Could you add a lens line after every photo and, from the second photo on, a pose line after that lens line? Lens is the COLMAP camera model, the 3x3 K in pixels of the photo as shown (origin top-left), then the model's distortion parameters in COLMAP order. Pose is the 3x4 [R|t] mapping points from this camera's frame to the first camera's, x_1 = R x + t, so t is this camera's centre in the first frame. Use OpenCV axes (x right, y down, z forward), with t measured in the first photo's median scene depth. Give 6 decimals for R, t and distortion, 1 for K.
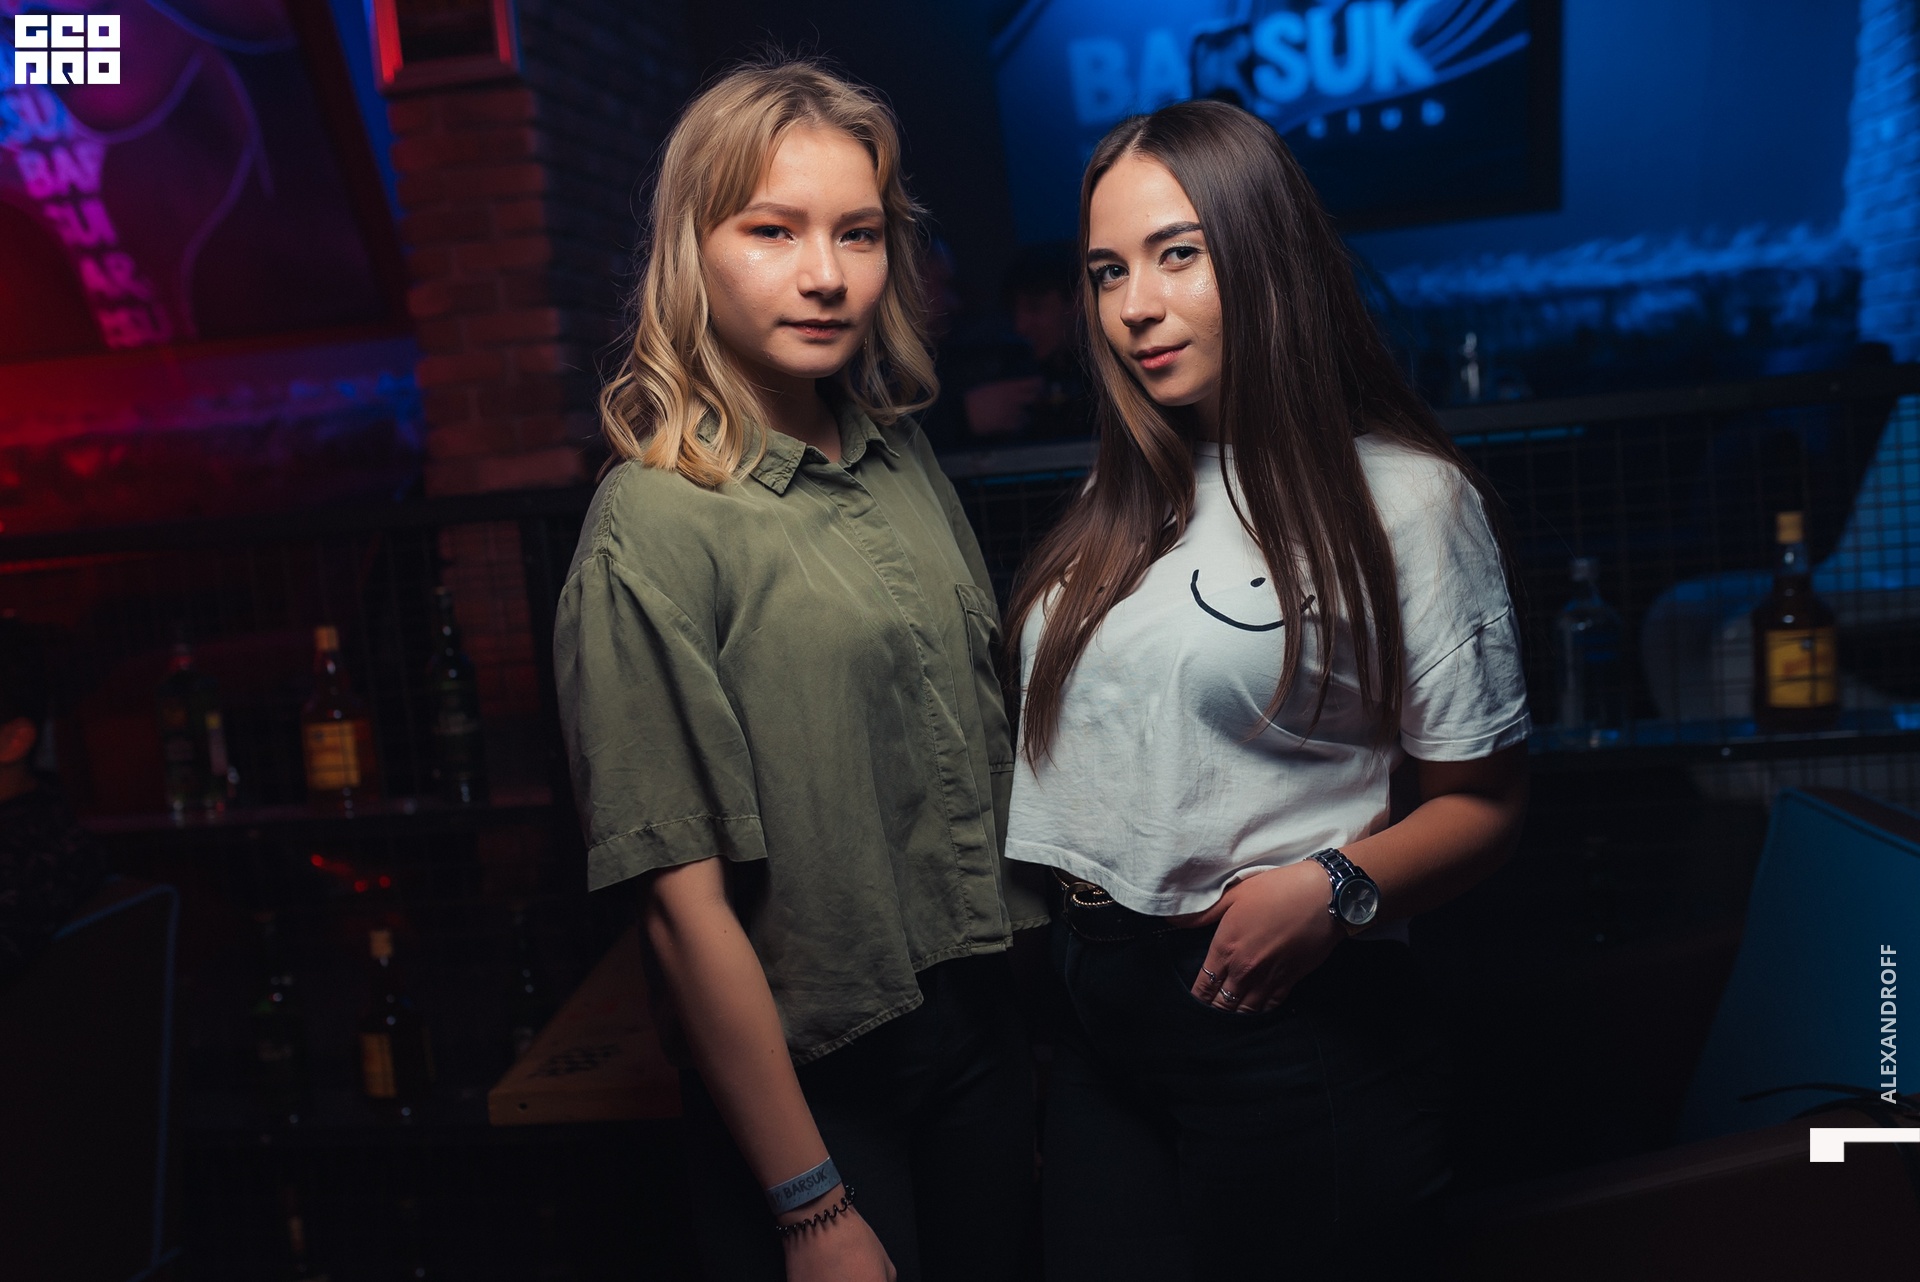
lens RADIAL K [[1892.1, 0, 959.5], [0, 1892.1, 675.7], [0, 0, 1]] dist [0.007892, -0.007729]
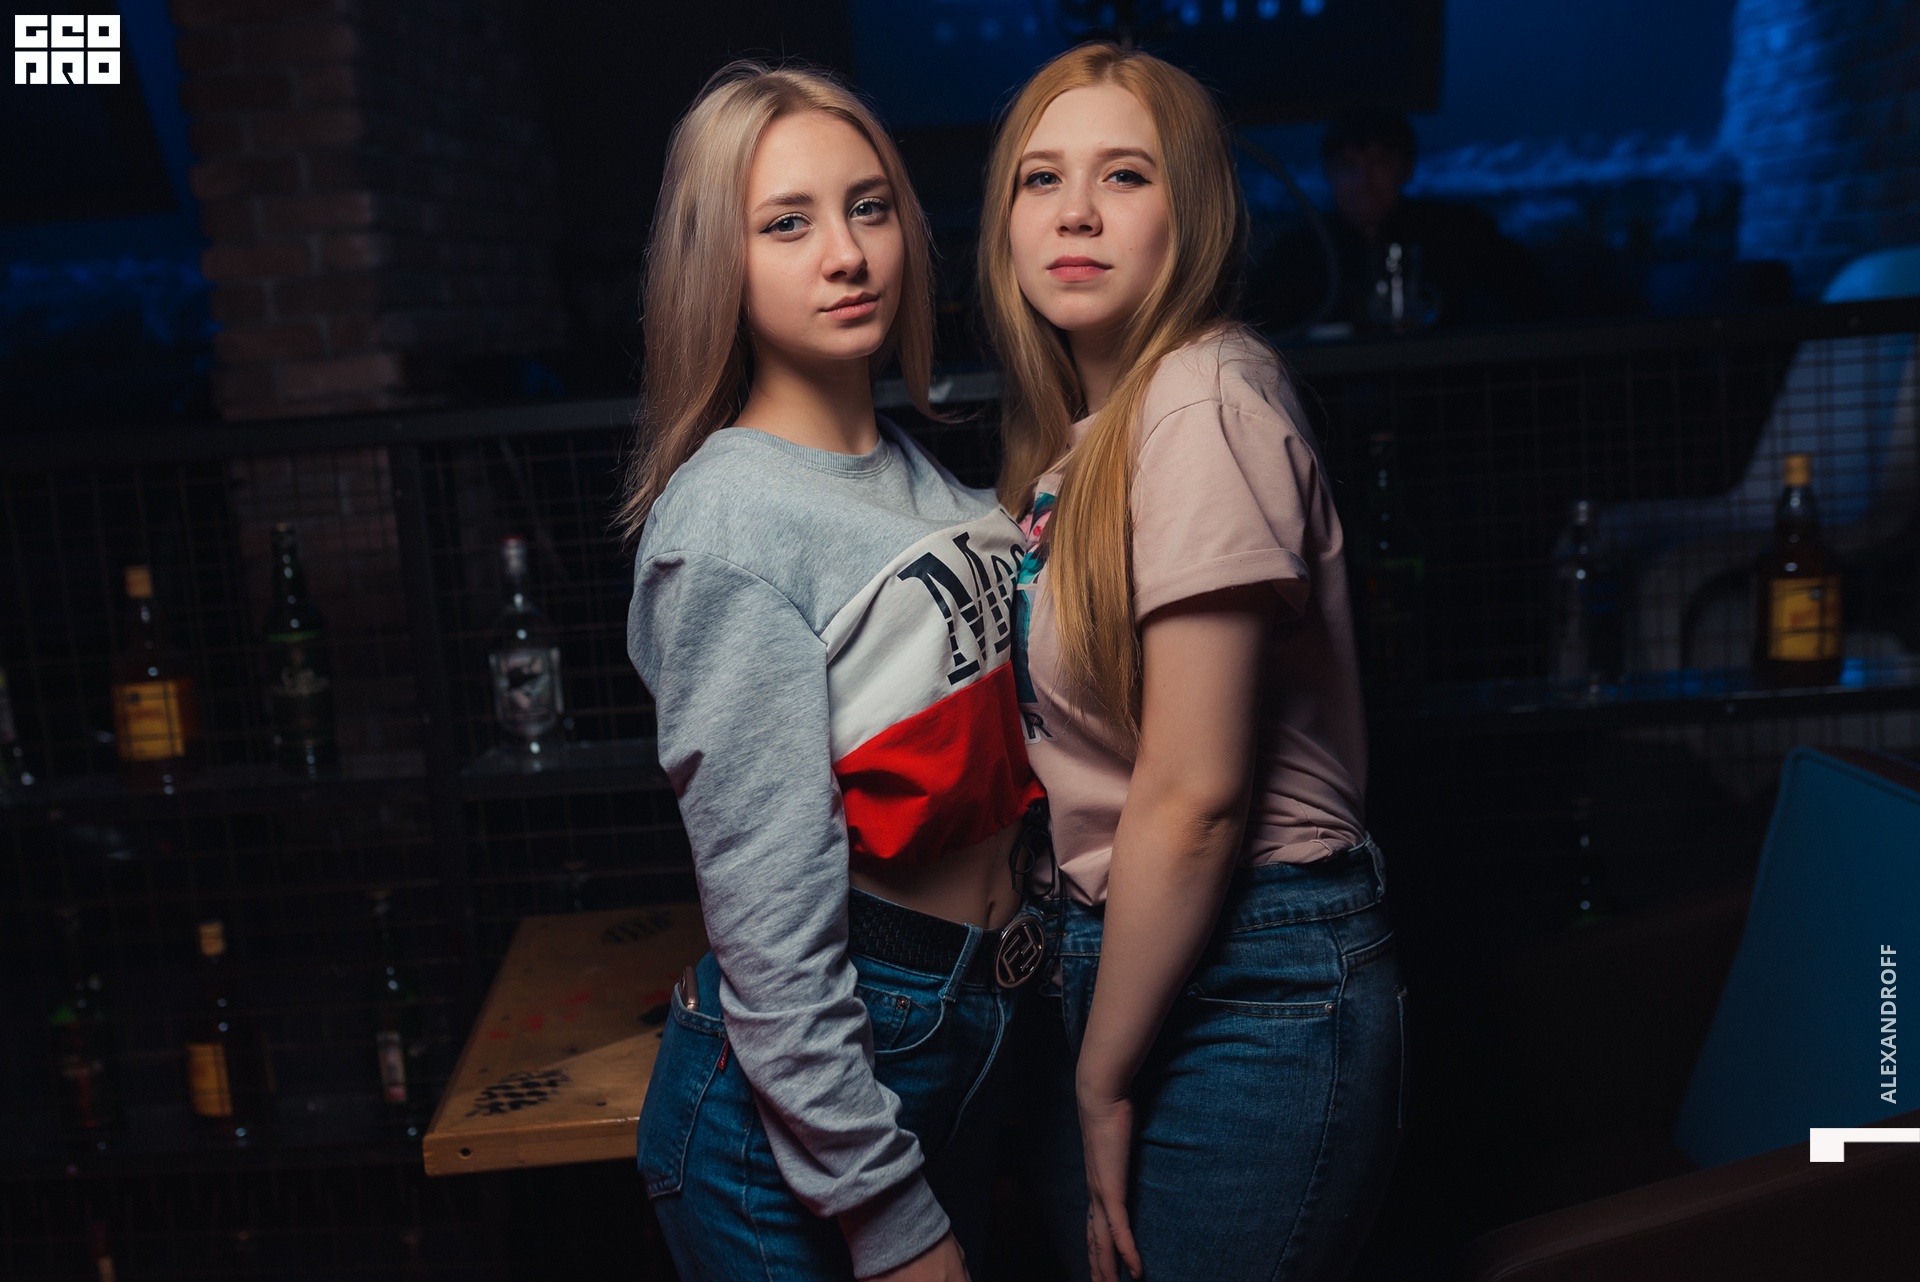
lens RADIAL K [[1994.8, 0, 960.0], [0, 1994.8, 641.0], [0, 0, 1]] dist [0.005953, -0.000481]
pose [[0.990723, -0.005716, 0.135779, -0.069915], [0.001624, 0.999542, 0.030229, -0.015294], [-0.135890, -0.029728, 0.990278, 0.047808]]
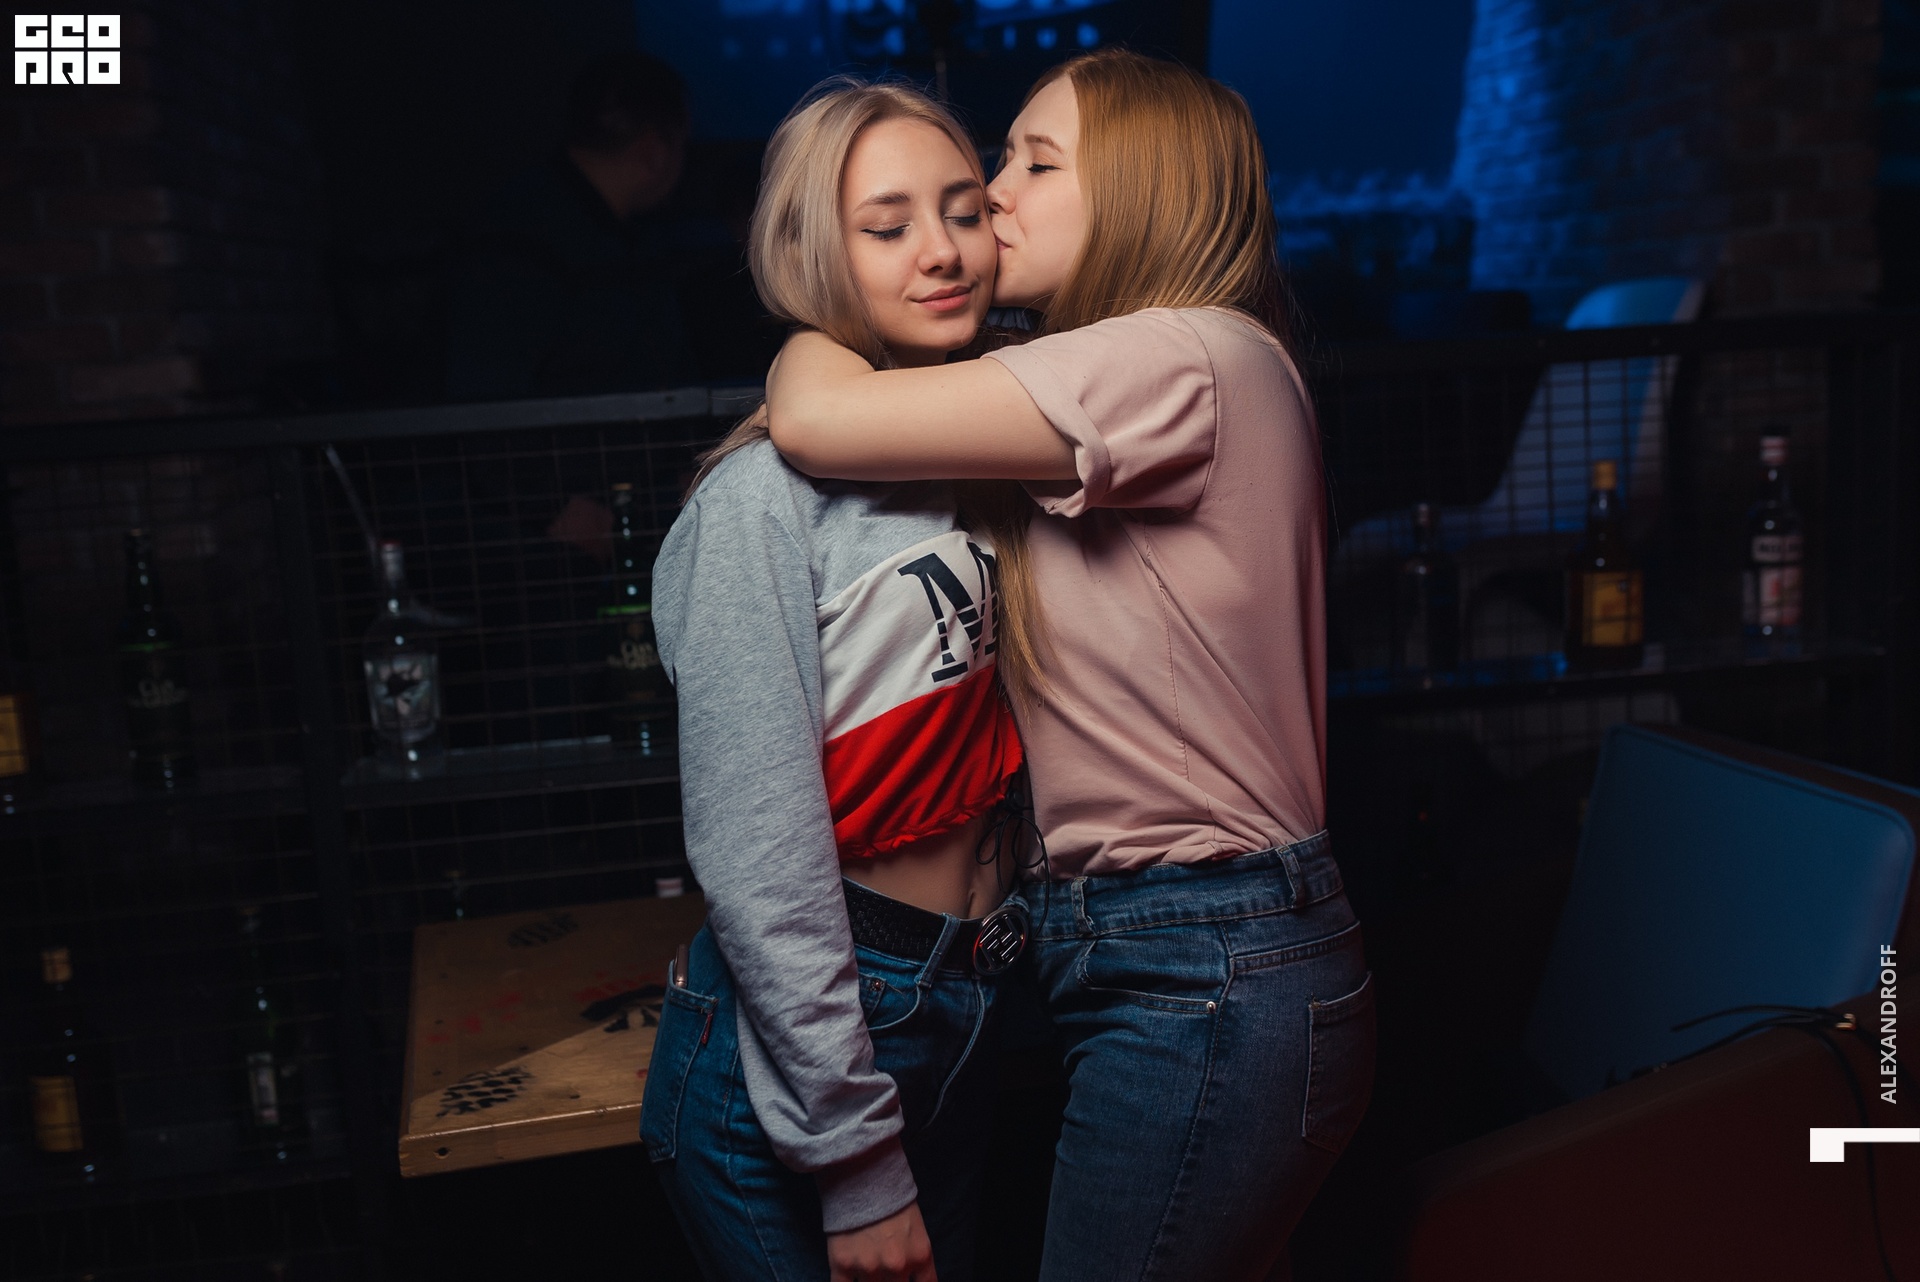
lens RADIAL K [[1981.9, 0, 1030.4], [0, 1981.9, 646.9], [0, 0, 1]] dist [0.003109, 0.003598]
pose [[0.945983, -0.019221, 0.323645, -0.139900], [0.012091, 0.999638, 0.024026, -0.008541], [-0.323990, -0.018815, 0.945874, 0.044345]]
